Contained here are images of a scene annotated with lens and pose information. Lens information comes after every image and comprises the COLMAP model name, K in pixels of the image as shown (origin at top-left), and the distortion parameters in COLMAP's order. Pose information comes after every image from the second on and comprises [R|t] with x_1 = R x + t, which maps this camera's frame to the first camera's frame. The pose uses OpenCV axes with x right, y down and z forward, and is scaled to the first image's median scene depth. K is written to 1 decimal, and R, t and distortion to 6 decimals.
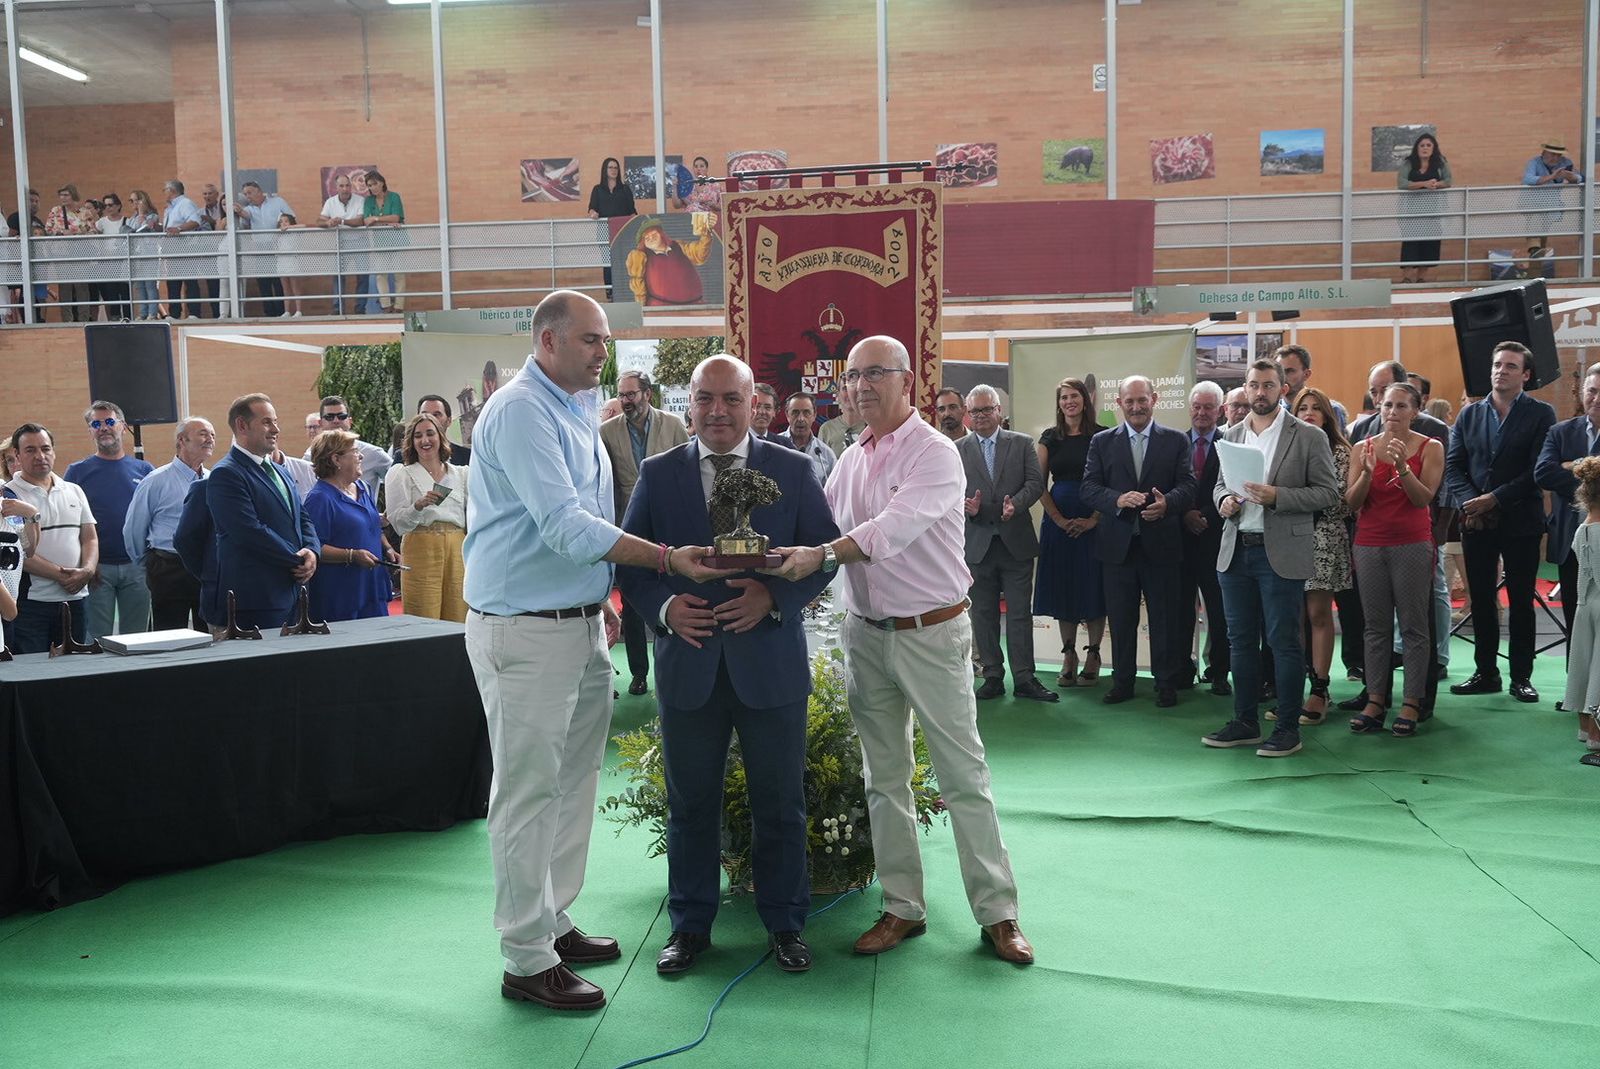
lens RADIAL K [[1475.5, 0, 793.7], [0, 1475.5, 512.3], [0, 0, 1]] dist [0.014040, 0.000000]
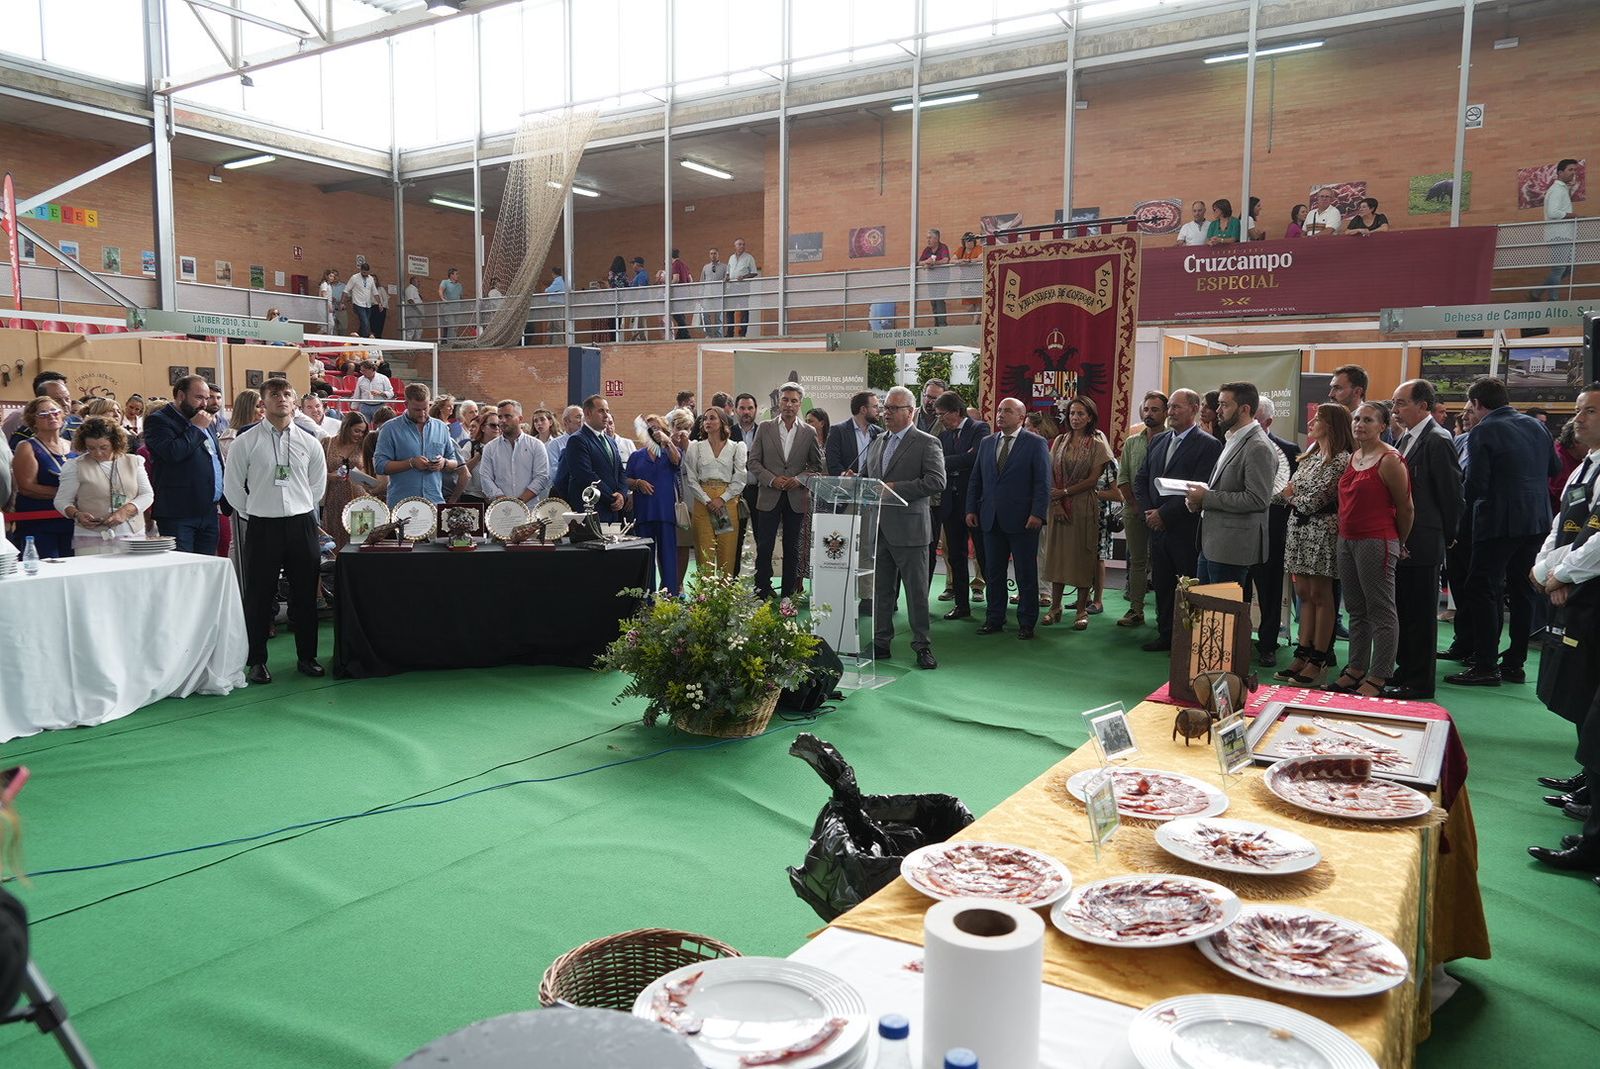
lens RADIAL K [[1119.7, 0, 822.5], [0, 1119.7, 511.7], [0, 0, 1]] dist [-0.004220, 0.014748]
pose [[0.893270, 0.065263, -0.444757, 0.254971], [-0.050348, 0.997705, 0.045280, -0.011424], [0.446691, -0.018054, 0.894506, 0.012983]]
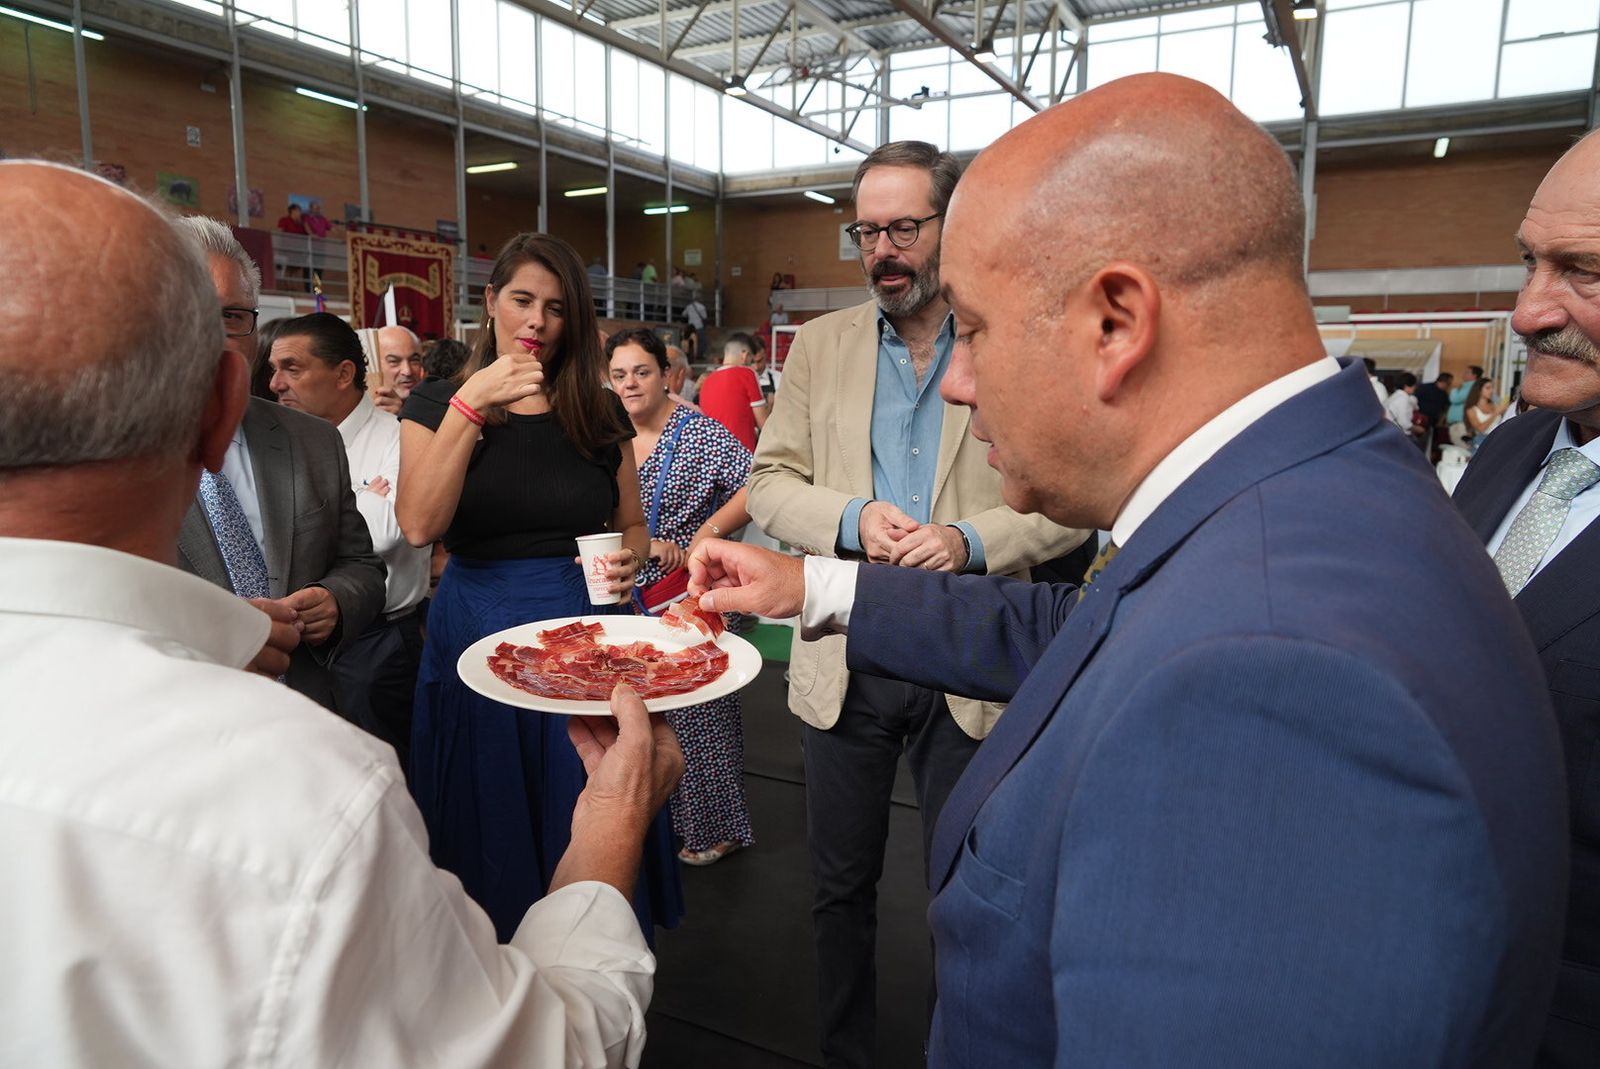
lens RADIAL K [[1080.5, 0, 794.4], [0, 1080.5, 528.0], [0, 0, 1]] dist [-0.012638, 0.005117]
pose [[0.394452, -0.098536, 0.913618, -0.879451], [0.030578, 0.995091, 0.094122, 0.017094], [-0.918408, -0.009190, 0.395529, 0.038340]]
